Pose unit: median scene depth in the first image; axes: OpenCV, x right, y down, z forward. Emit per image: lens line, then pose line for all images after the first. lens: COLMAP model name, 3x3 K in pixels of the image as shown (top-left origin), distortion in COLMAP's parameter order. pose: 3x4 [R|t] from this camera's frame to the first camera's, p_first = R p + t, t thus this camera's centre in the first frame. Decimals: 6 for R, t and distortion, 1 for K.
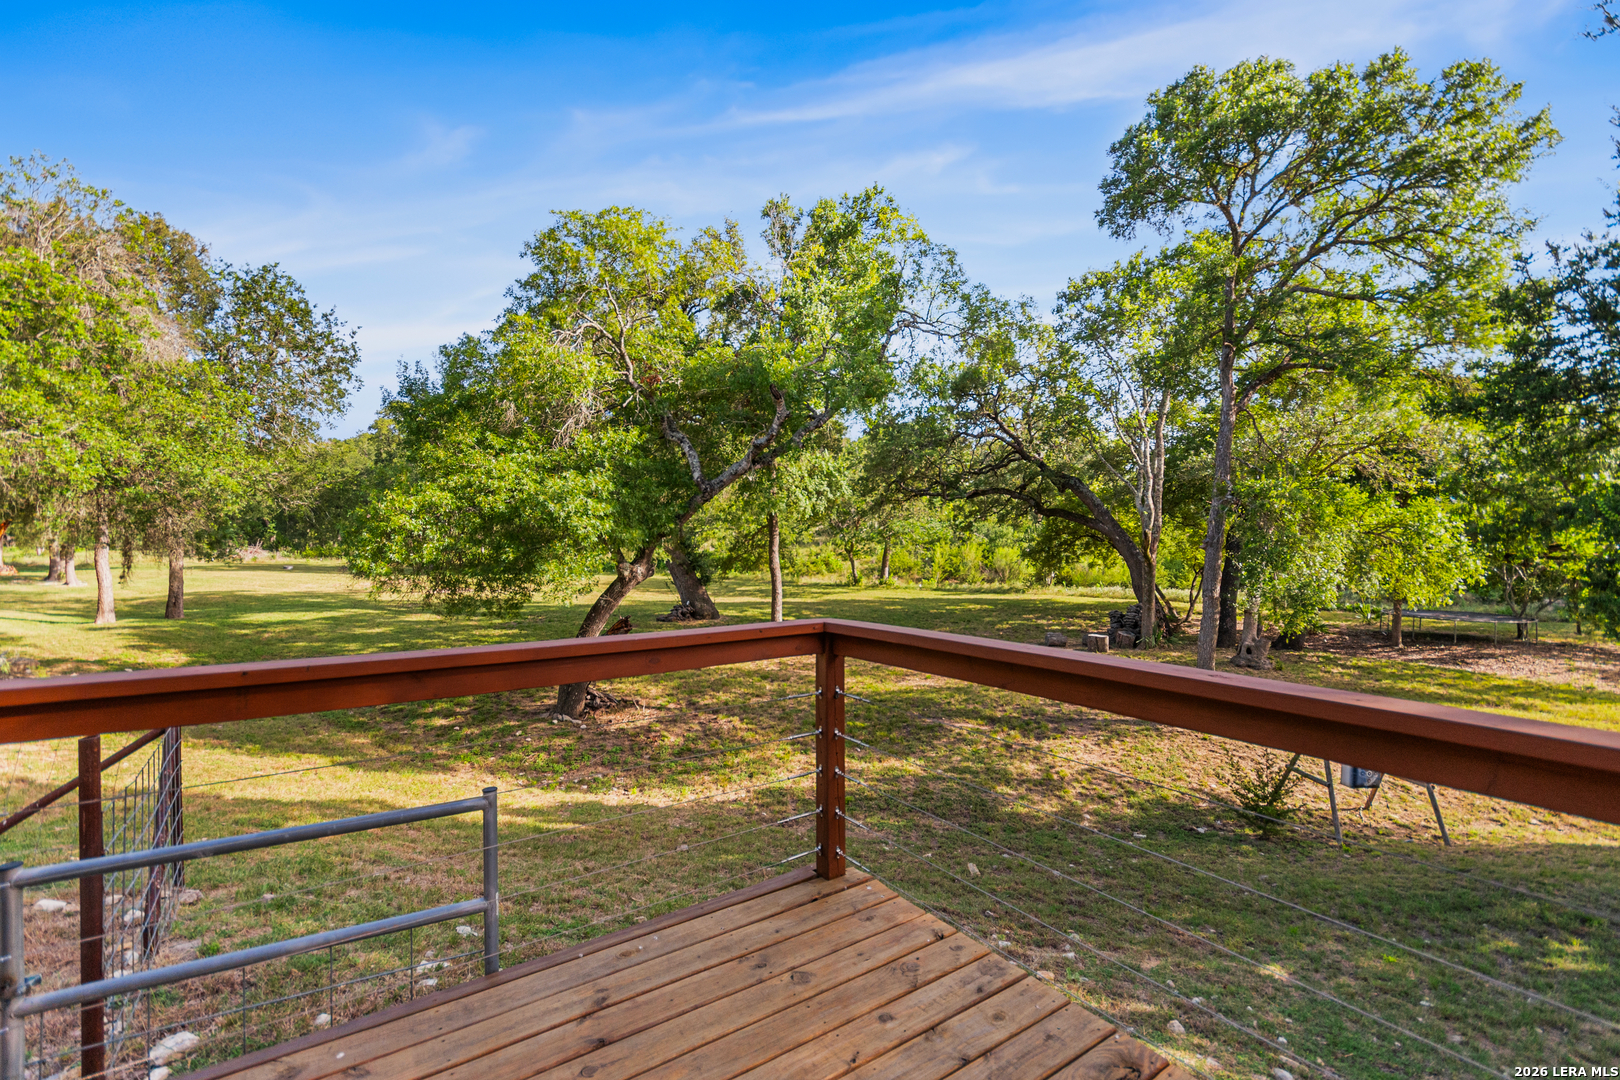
lens RADIAL K [[690.9, 0, 772.7], [0, 690.9, 513.5], [0, 0, 1]] dist [0.023014, 0.000072]
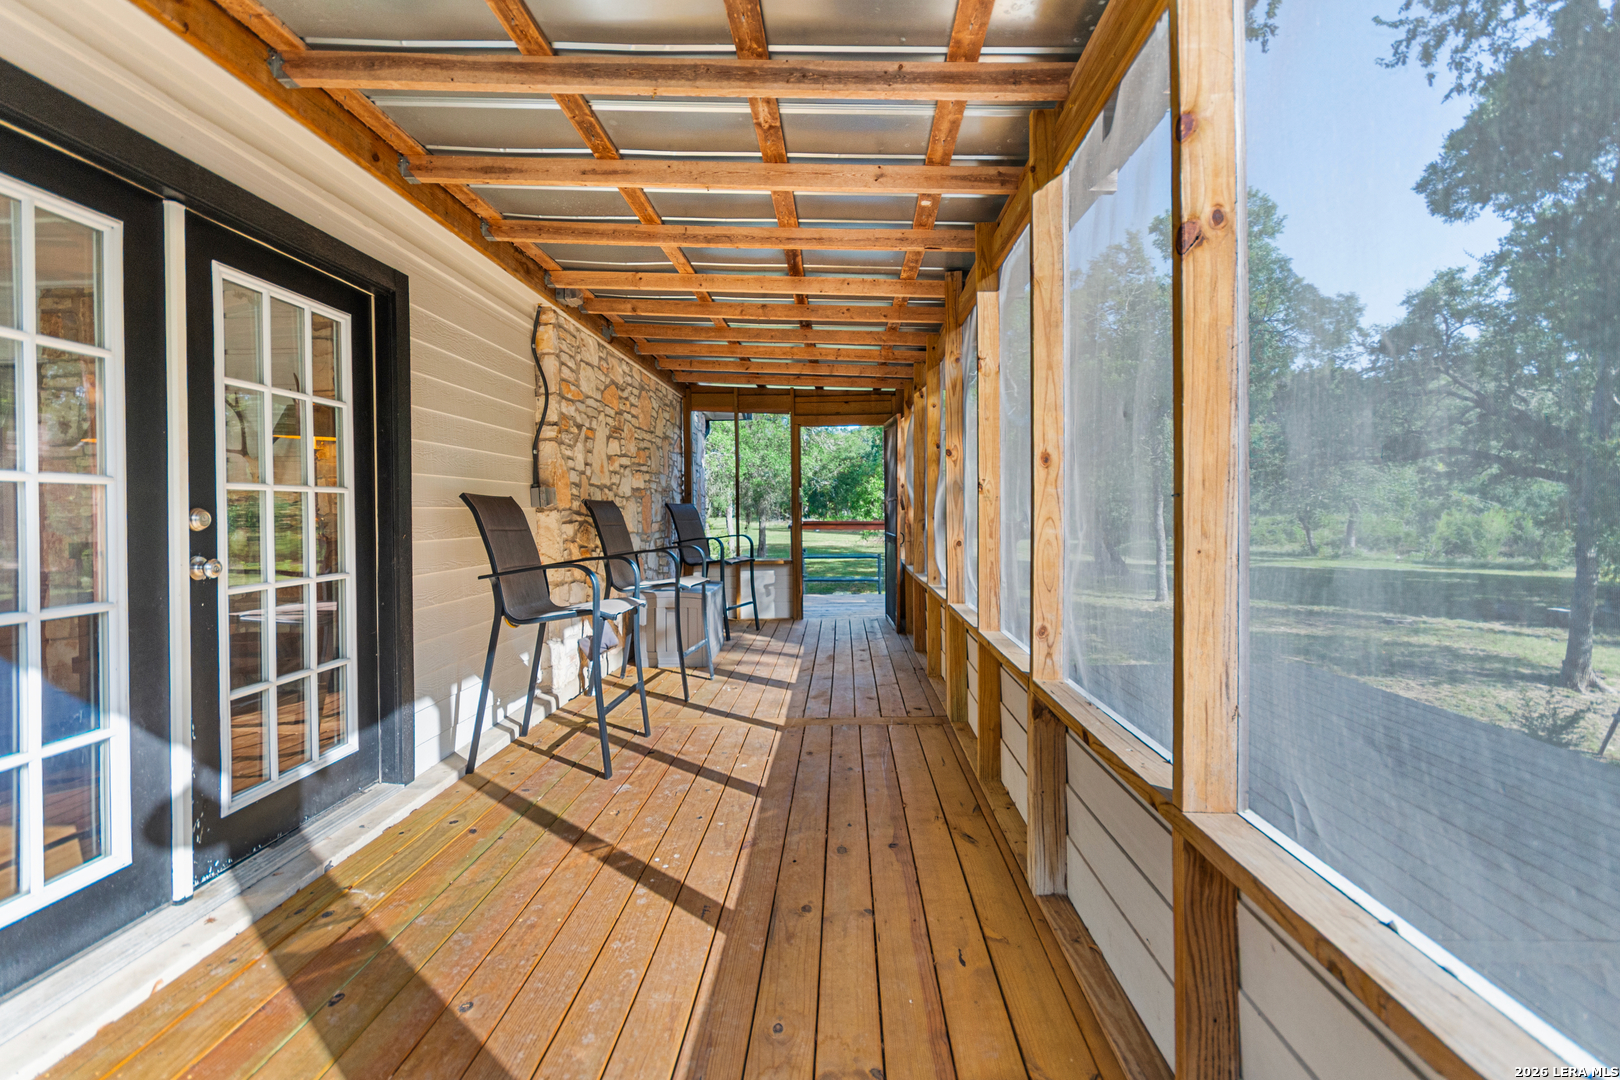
lens RADIAL K [[690.9, 0, 772.7], [0, 690.9, 513.5], [0, 0, 1]] dist [0.023014, 0.000072]
pose [[0.786500, 0.002189, -0.617586, 0.130202], [0.024061, 0.999126, 0.034183, -0.003548], [0.617121, -0.041745, 0.785760, -0.210852]]
